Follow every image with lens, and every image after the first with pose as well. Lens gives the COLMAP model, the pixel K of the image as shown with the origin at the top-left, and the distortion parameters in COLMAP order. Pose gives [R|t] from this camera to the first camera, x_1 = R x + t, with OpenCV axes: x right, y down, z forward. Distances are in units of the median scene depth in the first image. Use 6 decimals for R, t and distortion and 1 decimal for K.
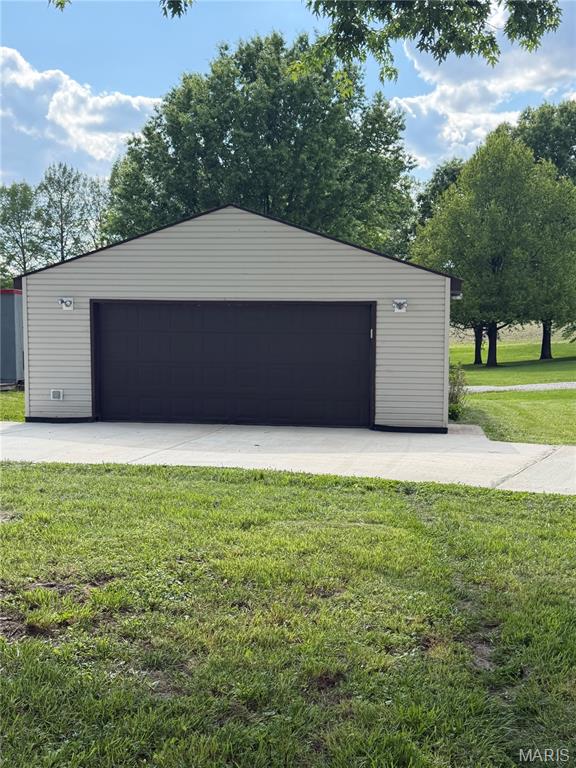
lens RADIAL K [[934.9, 0, 287.8], [0, 934.9, 385.5], [0, 0, 1]] dist [0.025710, 0.000000]
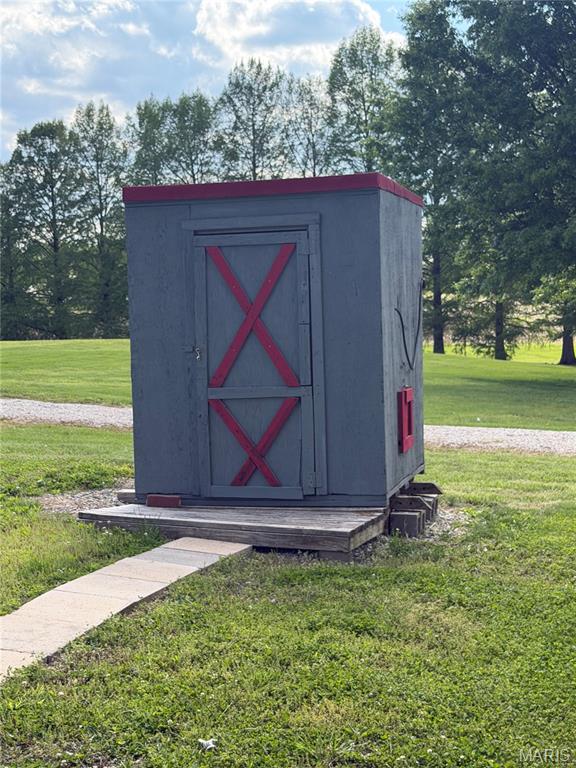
lens RADIAL K [[1279.4, 0, 288.0], [0, 1279.4, 383.7], [0, 0, 1]] dist [-0.011800, 0.000000]
pose [[0.983882, -0.025772, -0.176951, -0.065642], [0.024795, 0.999663, -0.007732, -0.006723], [0.177090, 0.003220, 0.984189, 0.134226]]
